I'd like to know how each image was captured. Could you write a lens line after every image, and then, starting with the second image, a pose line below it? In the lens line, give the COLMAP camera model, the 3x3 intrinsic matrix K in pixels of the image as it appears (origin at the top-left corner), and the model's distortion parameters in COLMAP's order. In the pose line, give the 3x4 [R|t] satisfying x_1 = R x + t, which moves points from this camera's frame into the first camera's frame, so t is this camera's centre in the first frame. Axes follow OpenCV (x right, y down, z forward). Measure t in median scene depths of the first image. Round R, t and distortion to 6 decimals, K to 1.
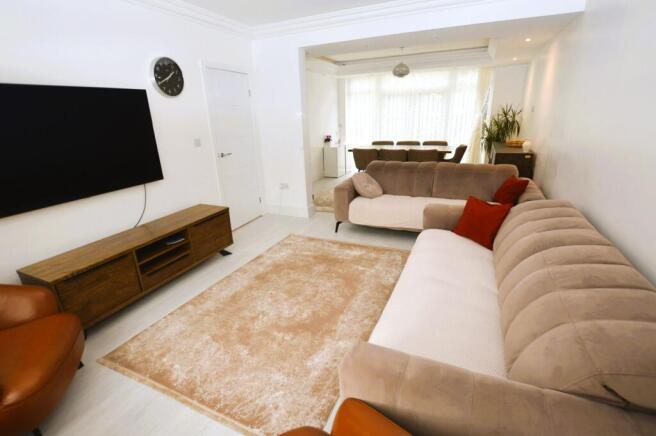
lens RADIAL K [[306.8, 0, 325.8], [0, 306.8, 217.4], [0, 0, 1]] dist [-0.022107, -0.002417]
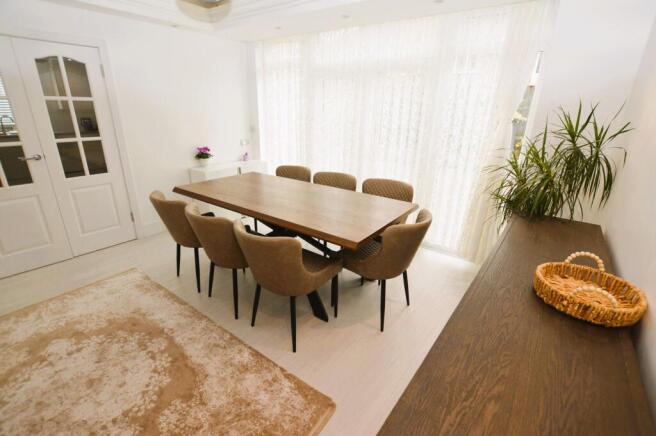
lens RADIAL K [[306.8, 0, 327.7], [0, 306.8, 220.0], [0, 0, 1]] dist [-0.022107, -0.002417]
pose [[0.979021, 0.119951, -0.164710, 0.381466], [-0.115675, 0.992658, 0.035347, -0.219507], [0.167741, -0.015553, 0.985708, 0.605056]]
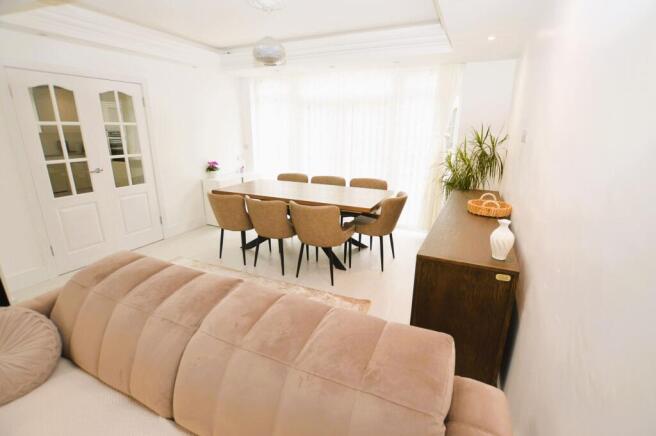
lens RADIAL K [[306.8, 0, 329.1], [0, 306.8, 216.3], [0, 0, 1]] dist [-0.022107, -0.002417]
pose [[0.998991, 0.042986, 0.013004, 0.297083], [-0.042301, 0.997900, -0.049046, -0.155145], [-0.015085, 0.048447, 0.998712, 0.422003]]
